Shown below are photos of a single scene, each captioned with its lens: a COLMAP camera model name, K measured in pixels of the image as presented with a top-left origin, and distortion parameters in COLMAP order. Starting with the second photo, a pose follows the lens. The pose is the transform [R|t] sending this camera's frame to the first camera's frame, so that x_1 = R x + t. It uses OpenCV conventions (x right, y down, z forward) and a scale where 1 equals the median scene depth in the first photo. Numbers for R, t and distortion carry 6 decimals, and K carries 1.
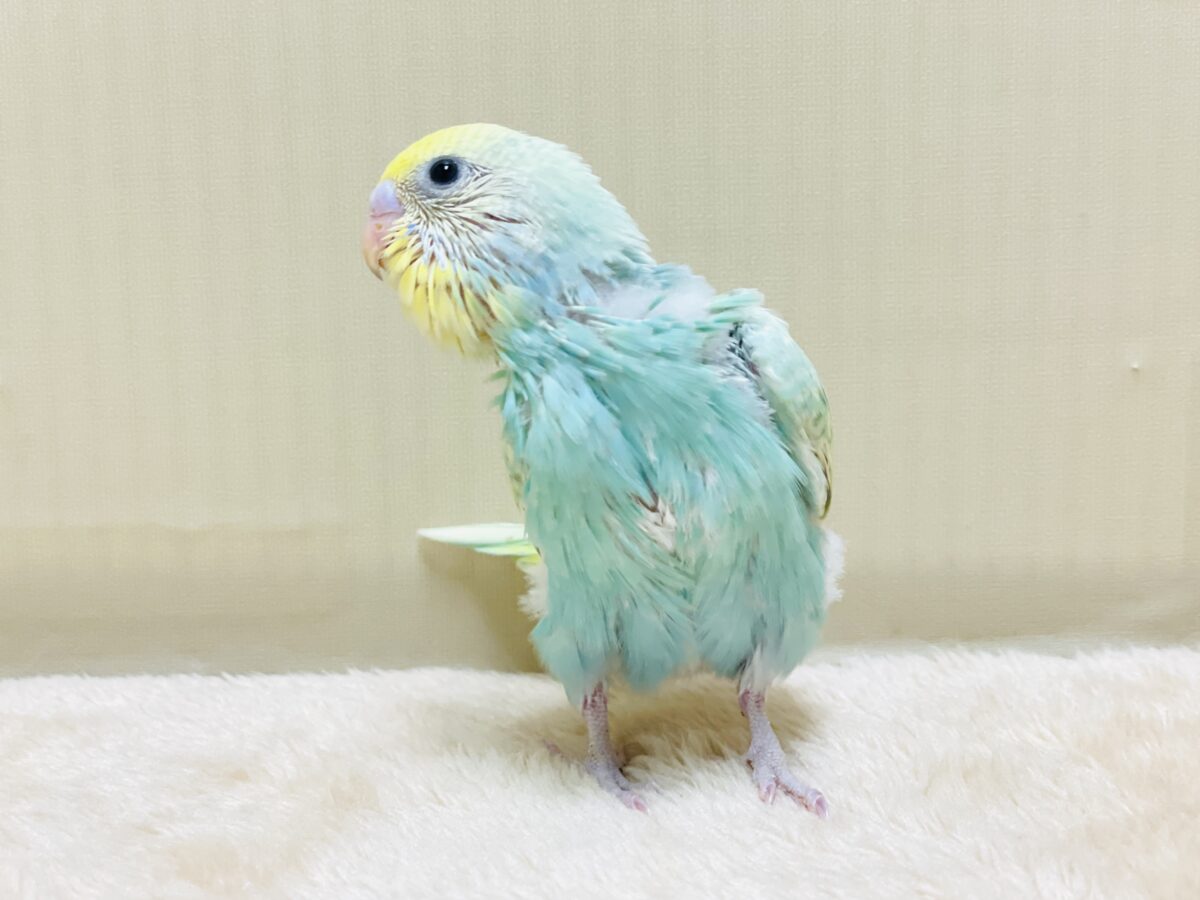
lens RADIAL K [[1863.7, 0, 600.0], [0, 1863.7, 450.0], [0, 0, 1]] dist [0.038806, 0.017812]
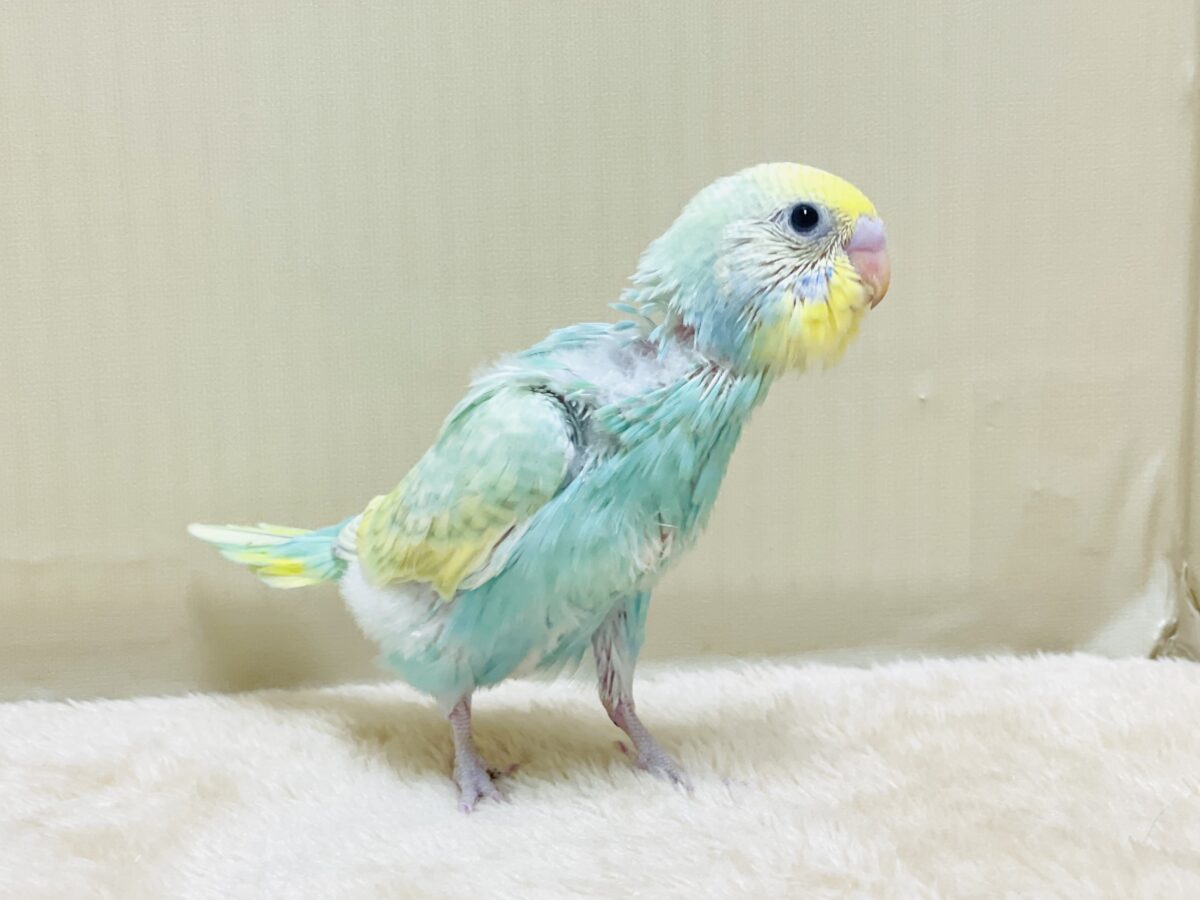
lens RADIAL K [[2358.3, 0, 599.2], [0, 2358.3, 549.6], [0, 0, 1]] dist [0.023311, 0.154462]
pose [[0.995925, -0.016190, 0.088723, -0.022240], [0.013638, 0.999478, 0.029296, 0.000928], [-0.089151, -0.027967, 0.995625, -0.360057]]
